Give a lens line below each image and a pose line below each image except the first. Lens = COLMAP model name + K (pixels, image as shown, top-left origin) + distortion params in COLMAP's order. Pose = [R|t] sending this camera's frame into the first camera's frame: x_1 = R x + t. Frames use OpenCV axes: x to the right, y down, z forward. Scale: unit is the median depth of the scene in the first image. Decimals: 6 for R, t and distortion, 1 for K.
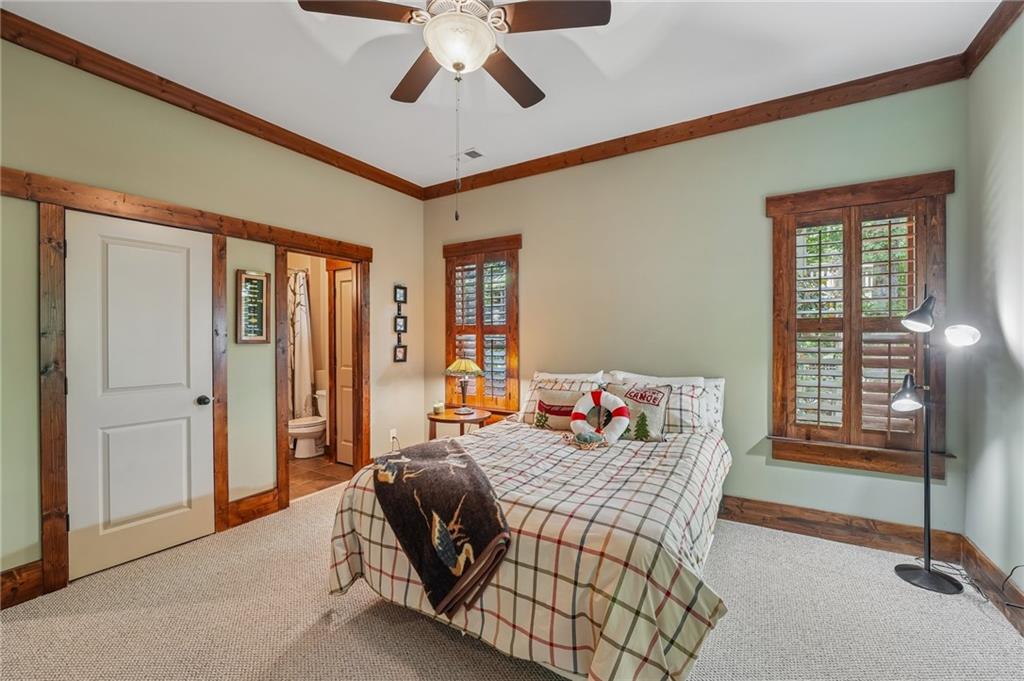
lens RADIAL K [[419.1, 0, 511.2], [0, 419.1, 341.1], [0, 0, 1]] dist [0.000629, 0.000425]
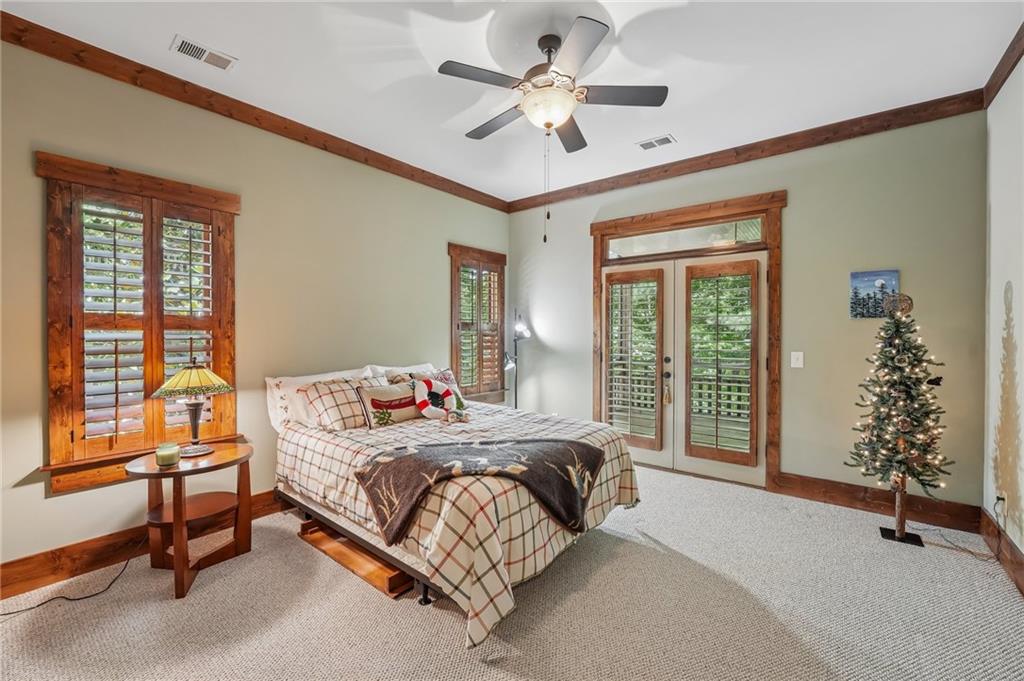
lens RADIAL K [[416.8, 0, 511.2], [0, 416.8, 330.9], [0, 0, 1]] dist [0.011922, 0.000113]
pose [[0.138107, -0.000138, 0.990417, -0.871931], [0.008243, 0.999966, -0.001010, -0.014042], [-0.990383, 0.008304, 0.138103, 0.563152]]
